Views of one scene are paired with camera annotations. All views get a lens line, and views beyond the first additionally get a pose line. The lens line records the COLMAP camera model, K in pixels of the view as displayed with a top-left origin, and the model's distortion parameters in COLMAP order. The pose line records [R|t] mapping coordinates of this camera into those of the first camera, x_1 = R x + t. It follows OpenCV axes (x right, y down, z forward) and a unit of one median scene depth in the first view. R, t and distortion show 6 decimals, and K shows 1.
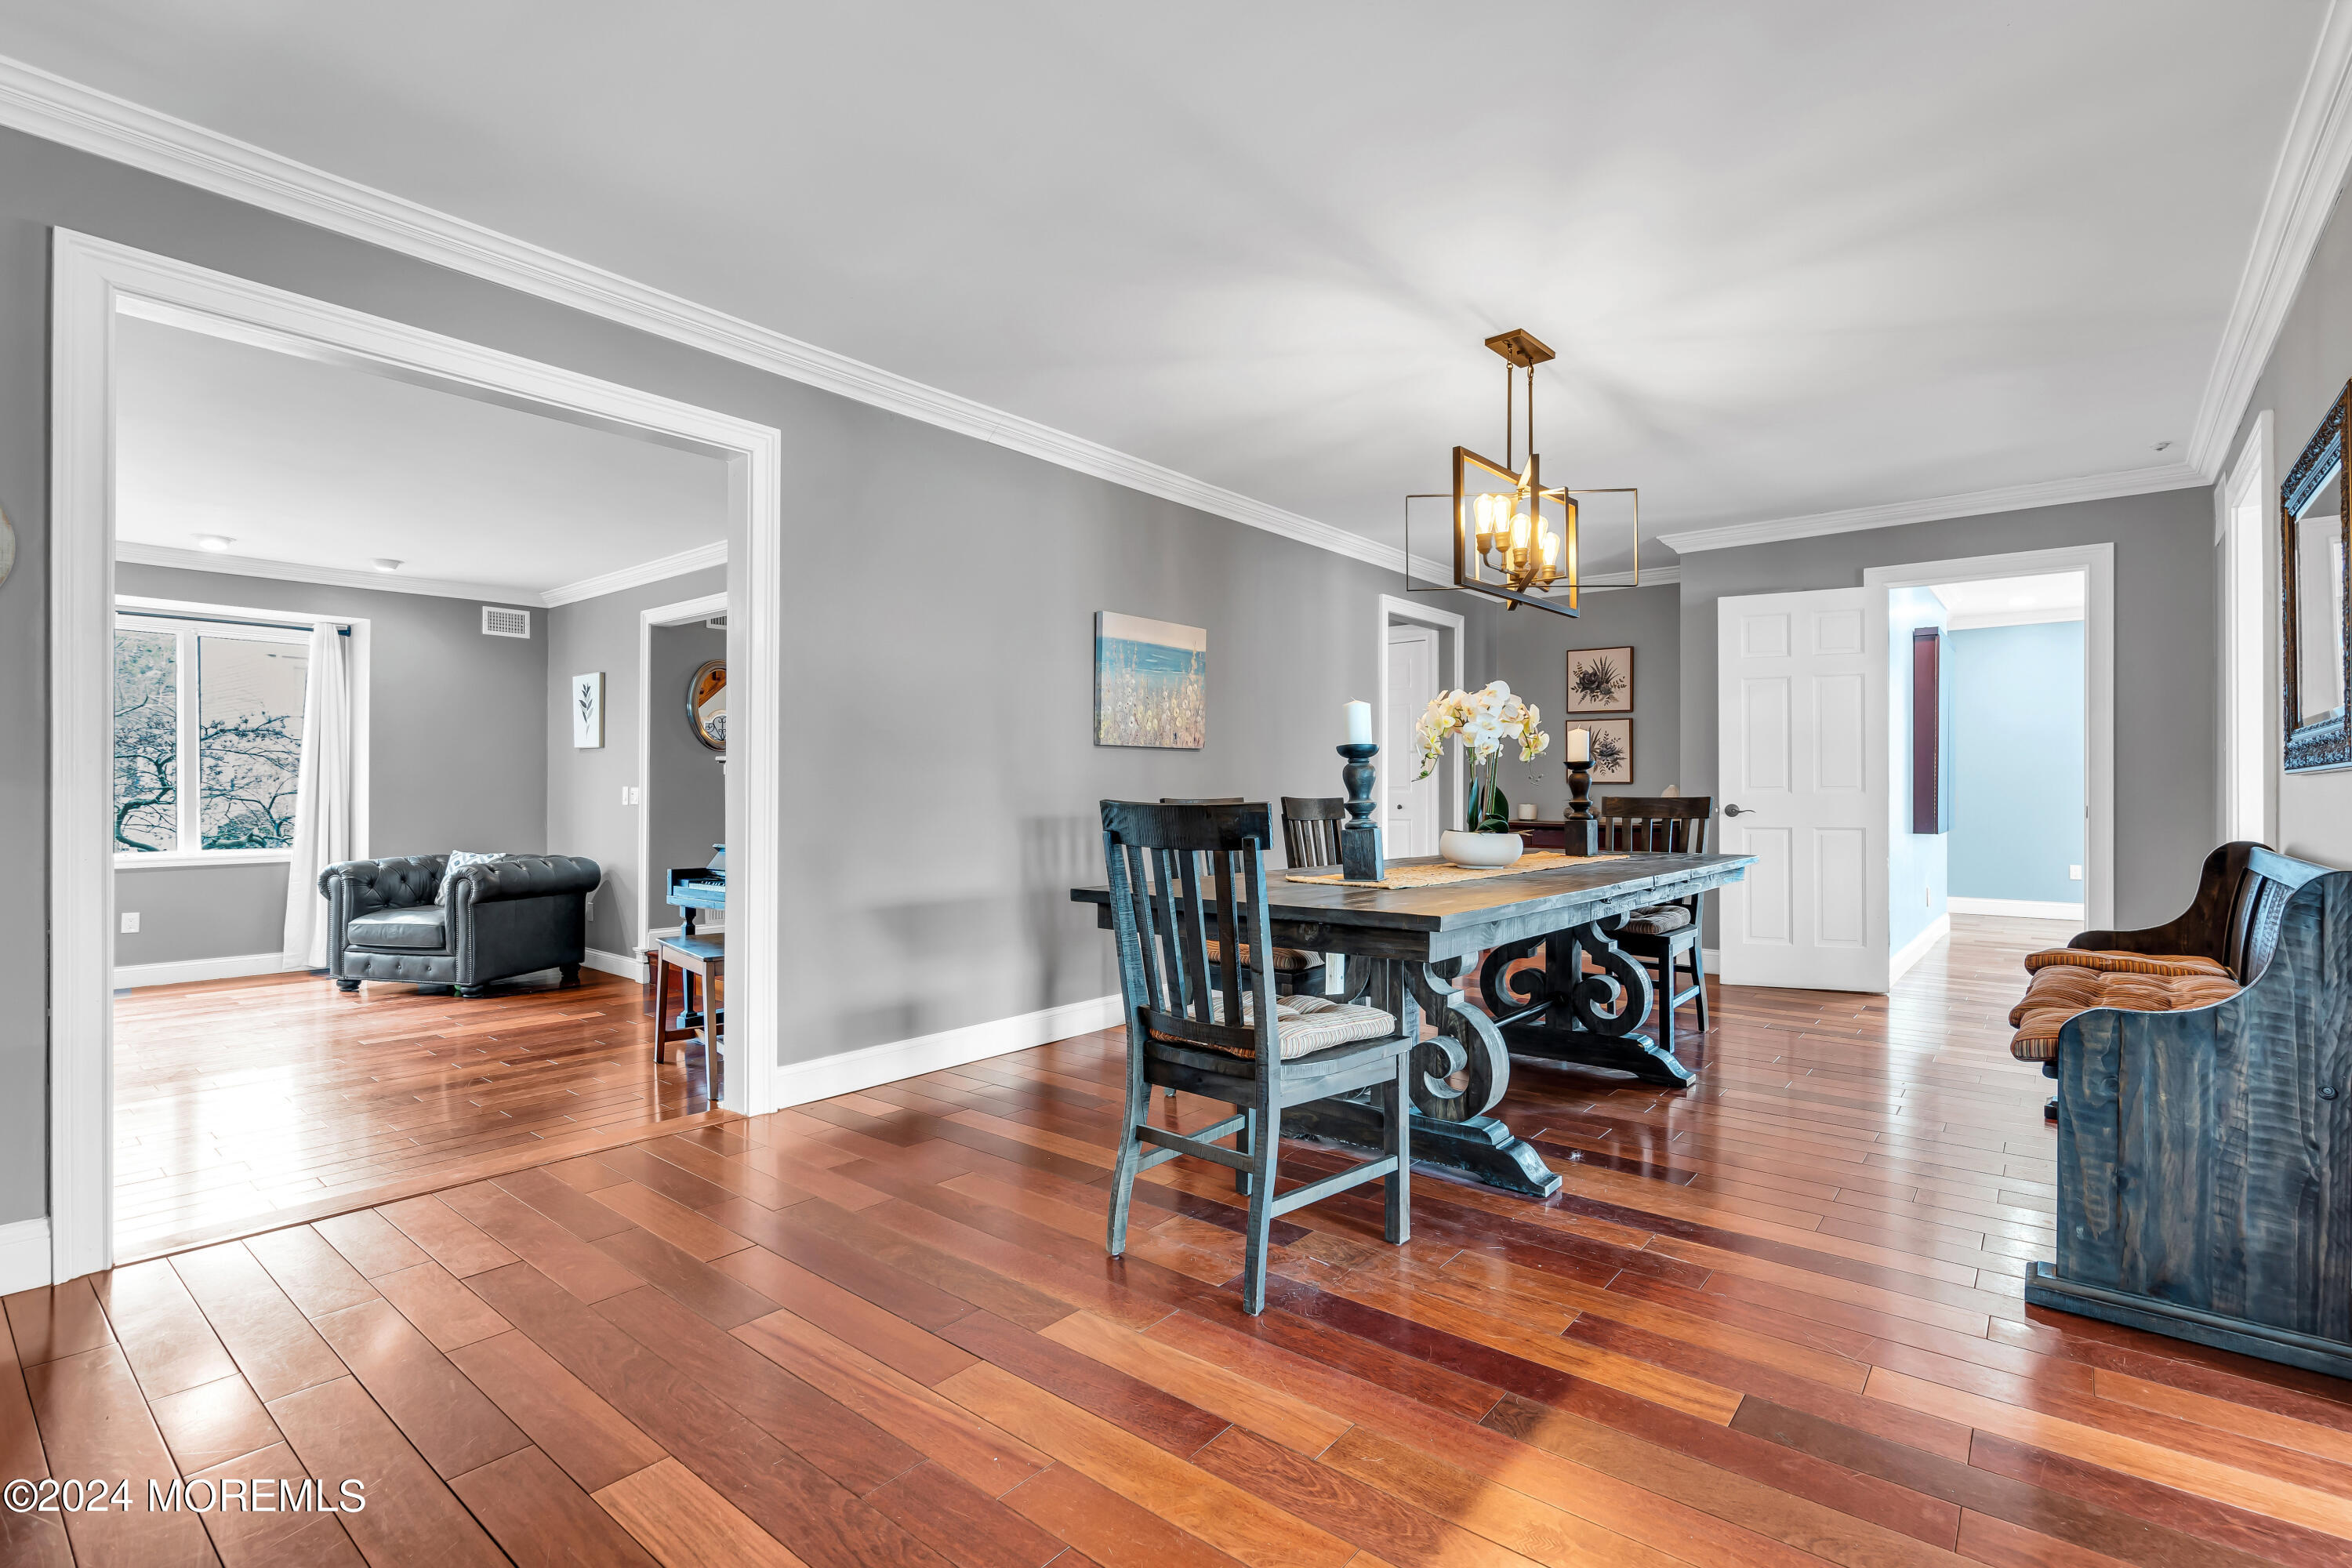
lens RADIAL K [[1077.3, 0, 1166.8], [0, 1077.3, 792.8], [0, 0, 1]] dist [-0.002185, -0.000061]
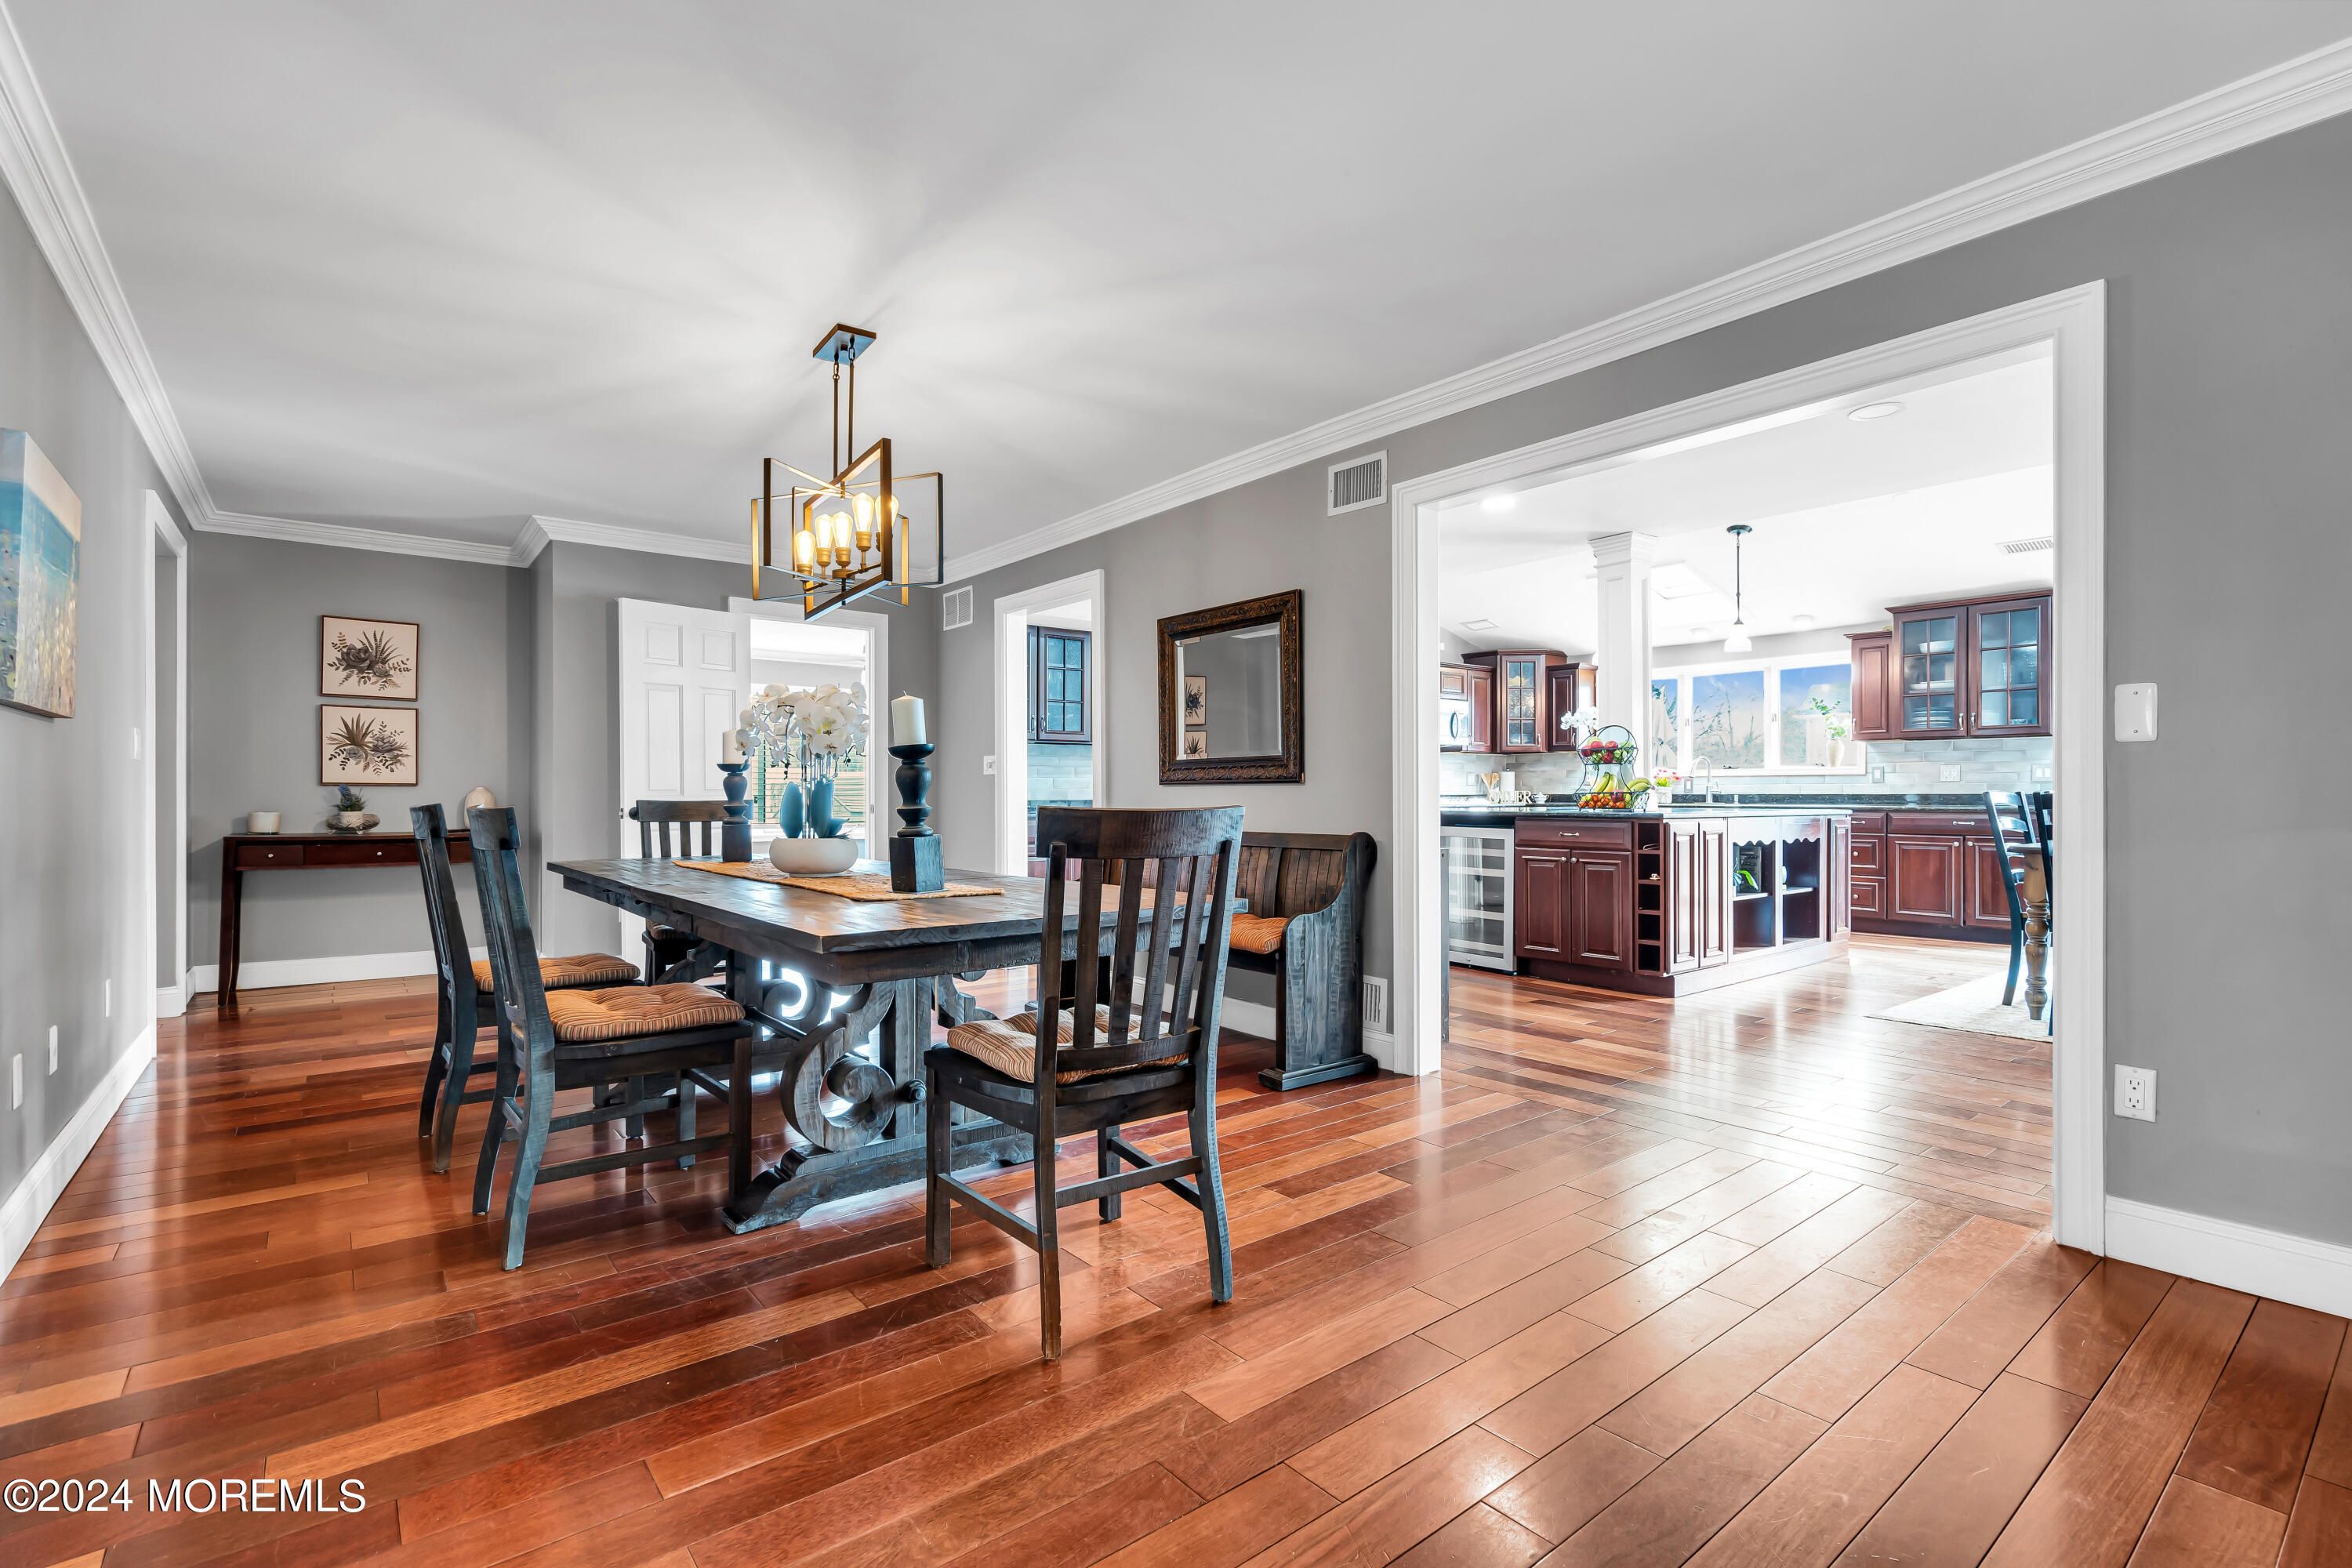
lens RADIAL K [[1077.3, 0, 1165.3], [0, 1077.3, 778.3], [0, 0, 1]] dist [-0.002185, -0.000061]
pose [[0.215579, 0.013283, 0.976396, -0.270019], [0.003032, 0.999894, -0.014272, -0.000149], [-0.976482, 0.006037, 0.215516, 0.238094]]
